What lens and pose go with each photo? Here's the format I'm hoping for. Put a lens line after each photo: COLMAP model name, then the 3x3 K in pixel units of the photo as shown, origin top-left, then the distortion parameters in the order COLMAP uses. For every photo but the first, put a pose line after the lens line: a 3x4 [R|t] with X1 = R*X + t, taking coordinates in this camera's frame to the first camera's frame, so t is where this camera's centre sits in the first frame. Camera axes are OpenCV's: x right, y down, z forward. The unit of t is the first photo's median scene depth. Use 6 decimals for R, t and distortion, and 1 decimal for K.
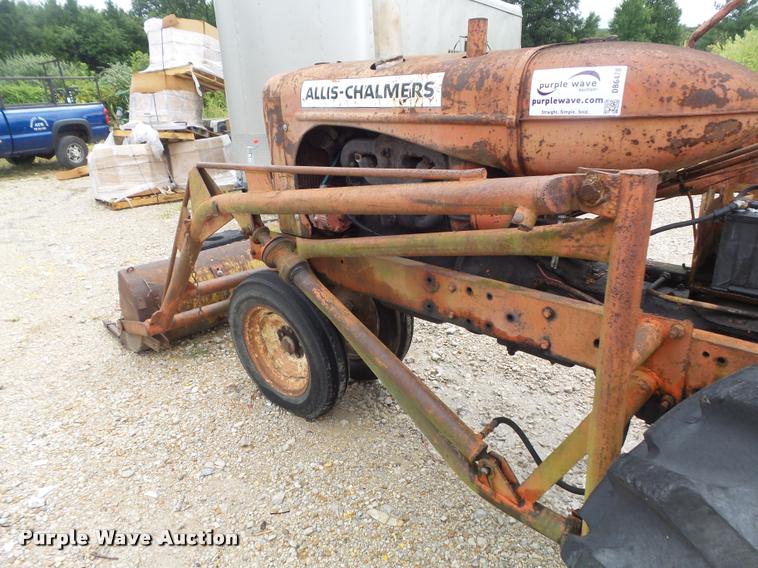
lens RADIAL K [[523.2, 0, 383.8], [0, 523.2, 289.3], [0, 0, 1]] dist [0.003866, -0.002511]
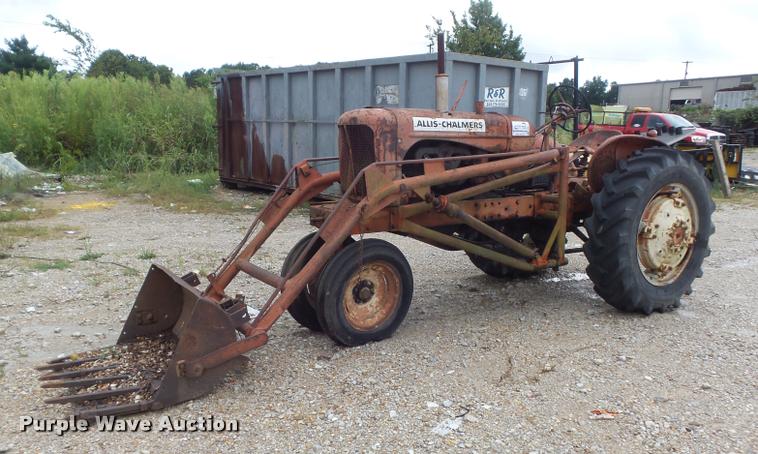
lens RADIAL K [[599.3, 0, 401.4], [0, 599.3, 232.6], [0, 0, 1]] dist [0.030111, -0.000242]
pose [[0.186401, -0.120638, 0.975039, -2.408210], [0.331488, 0.941960, 0.053174, -0.144782], [-0.924862, 0.313302, 0.215573, 0.743428]]
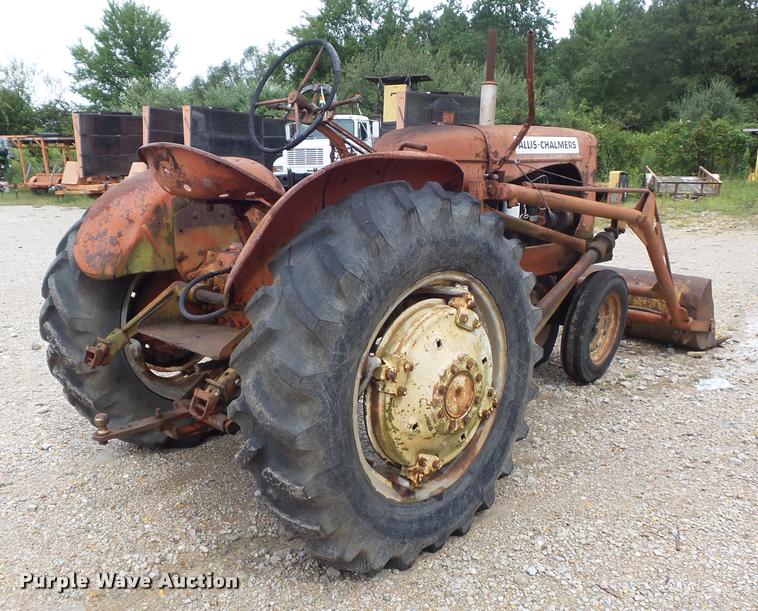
lens RADIAL K [[710.9, 0, 372.8], [0, 710.9, 344.1], [0, 0, 1]] dist [0.015935, 0.000000]
pose [[-0.002872, 0.289970, -0.957031, 2.435246], [-0.346822, 0.897344, 0.272926, -0.292245], [0.937926, 0.332704, 0.097991, 0.612424]]
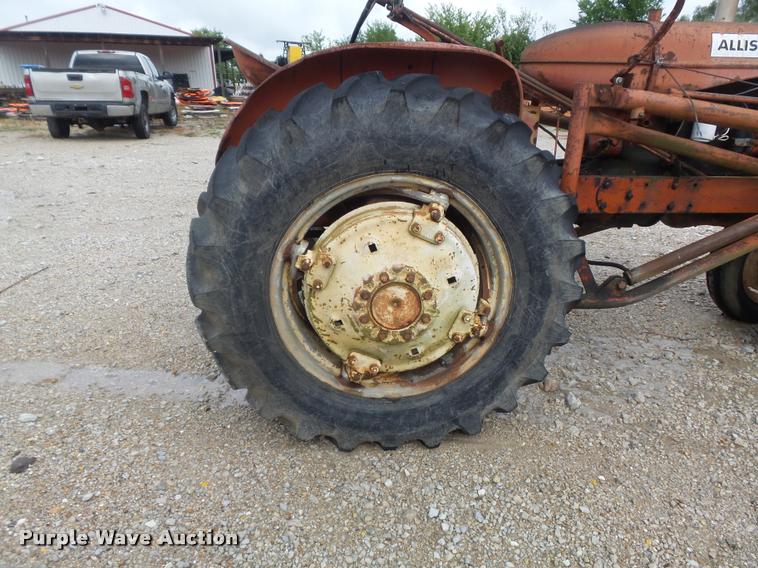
lens RADIAL K [[523.2, 0, 383.8], [0, 523.2, 282.7], [0, 0, 1]] dist [0.003866, -0.002511]
pose [[-0.658747, 0.291515, -0.693593, 1.815139], [-0.254172, 0.781455, 0.569846, -0.461315], [0.708130, 0.551677, -0.440686, 1.318272]]
